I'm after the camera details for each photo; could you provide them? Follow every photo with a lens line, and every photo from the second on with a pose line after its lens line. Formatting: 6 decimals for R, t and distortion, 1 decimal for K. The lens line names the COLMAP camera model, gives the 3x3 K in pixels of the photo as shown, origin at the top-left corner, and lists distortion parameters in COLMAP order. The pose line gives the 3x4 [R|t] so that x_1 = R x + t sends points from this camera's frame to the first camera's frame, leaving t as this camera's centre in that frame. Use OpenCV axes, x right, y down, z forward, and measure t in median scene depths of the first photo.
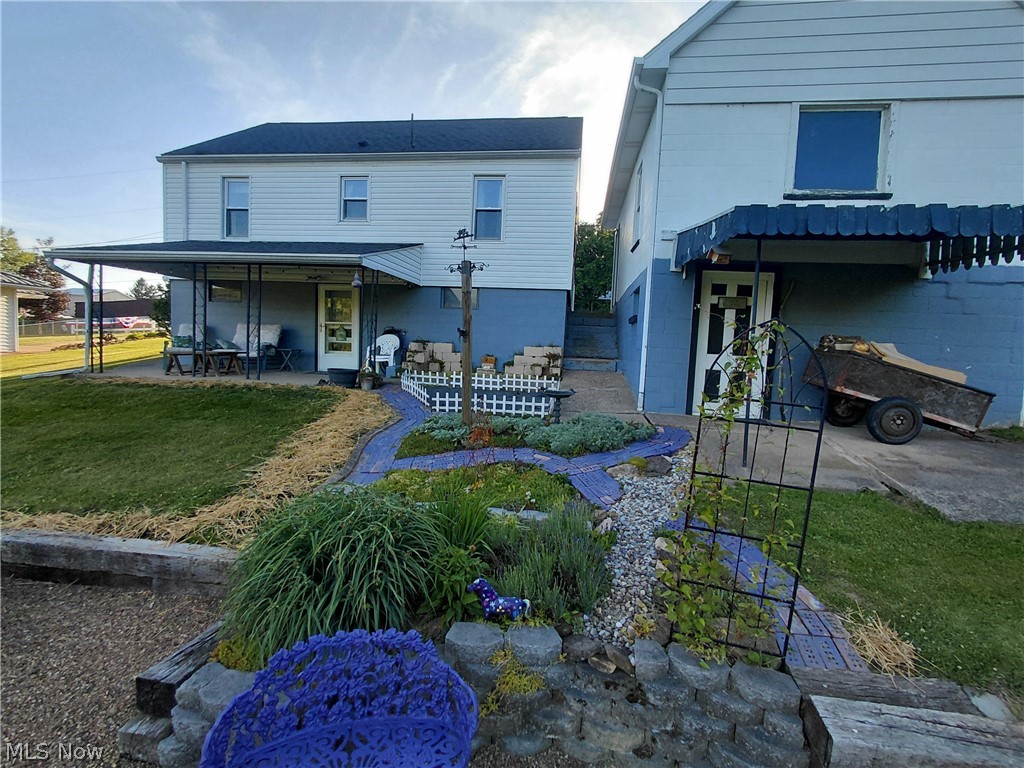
lens RADIAL K [[473.2, 0, 512.1], [0, 473.2, 381.9], [0, 0, 1]] dist [-0.005767, 0.003271]
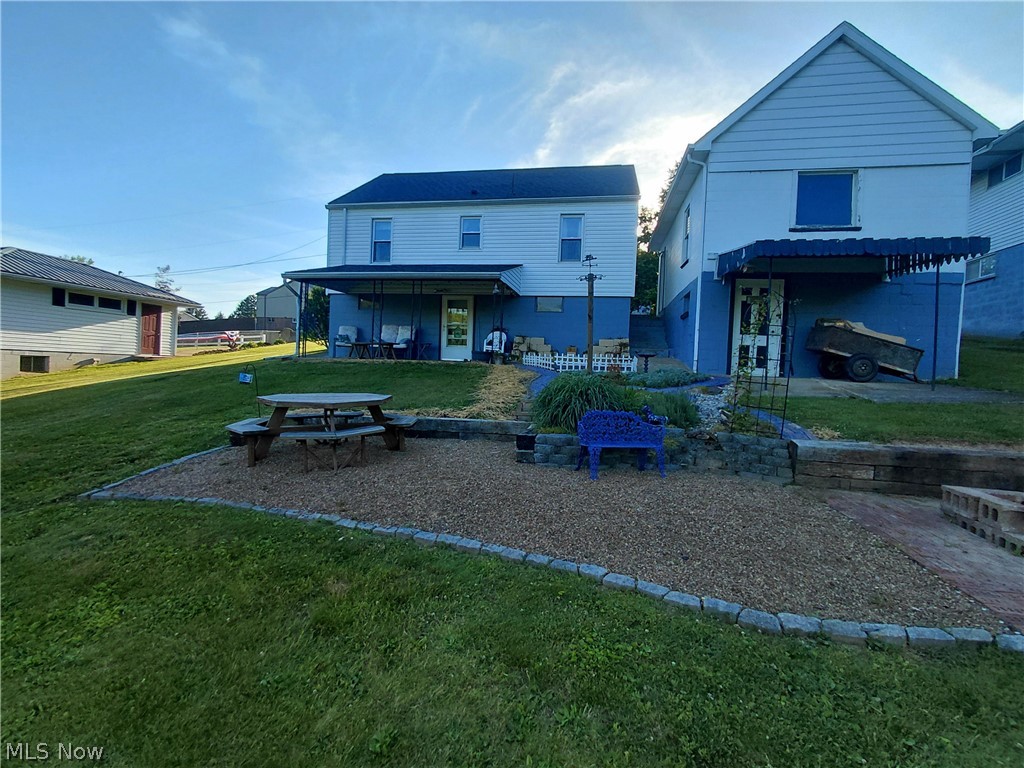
lens RADIAL K [[473.2, 0, 510.7], [0, 473.2, 382.0], [0, 0, 1]] dist [-0.005767, 0.003271]
pose [[0.998765, -0.004176, -0.049505, -0.163752], [0.002147, 0.999158, -0.040983, 0.103995], [0.049635, 0.040826, 0.997933, -0.357583]]
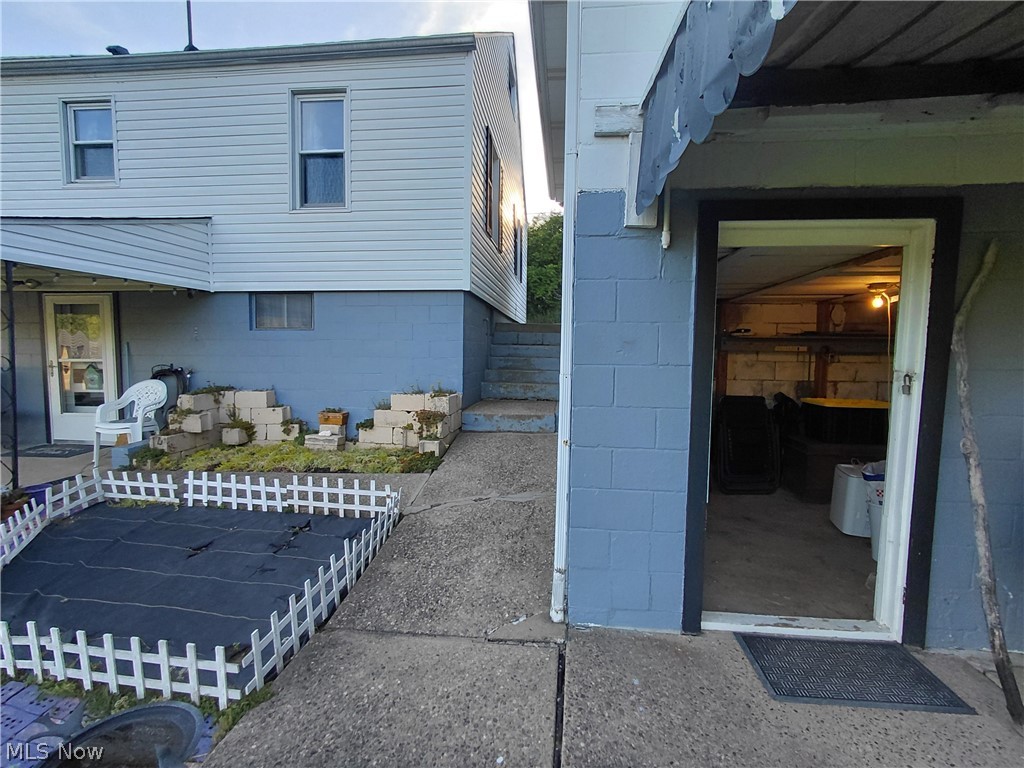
lens RADIAL K [[473.2, 0, 518.1], [0, 473.2, 381.9], [0, 0, 1]] dist [-0.005767, 0.003271]
pose [[0.998904, -0.035784, 0.030175, 0.163656], [0.035947, 0.999342, -0.004886, -0.082815], [-0.029980, 0.005966, 0.999533, 0.445021]]
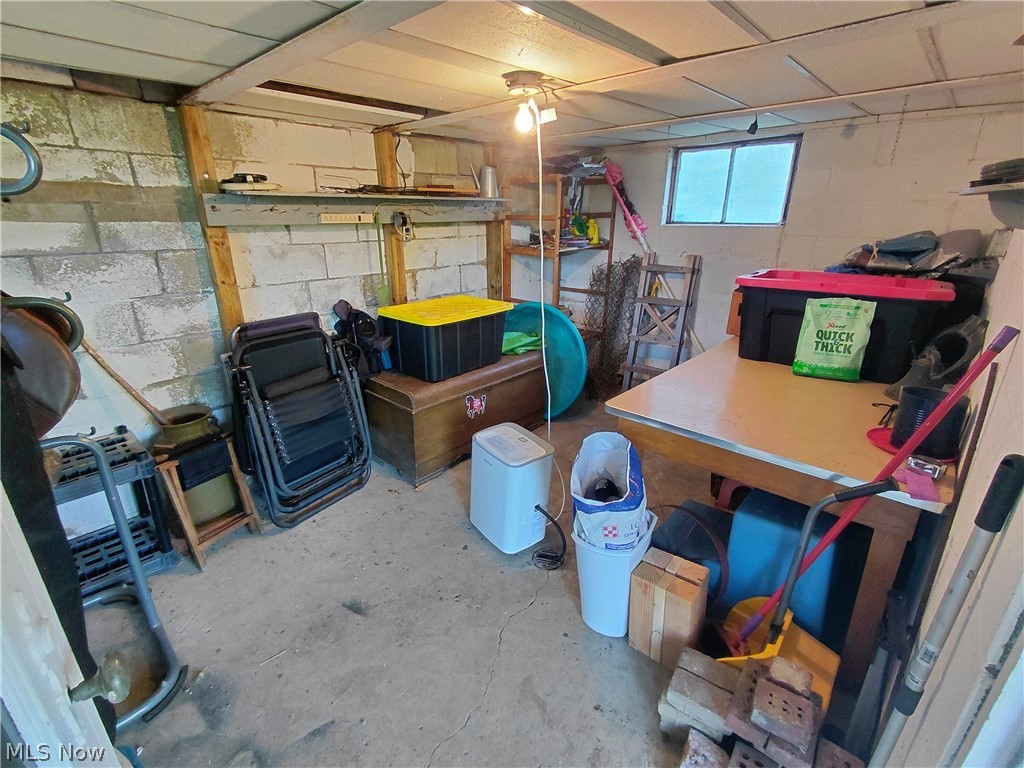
lens RADIAL K [[473.2, 0, 505.6], [0, 473.2, 382.6], [0, 0, 1]] dist [-0.005767, 0.003271]
pose [[0.578538, -0.317332, 0.751395, 0.239496], [0.085369, 0.939714, 0.331134, -0.095294], [-0.811176, -0.127428, 0.570750, 0.598031]]
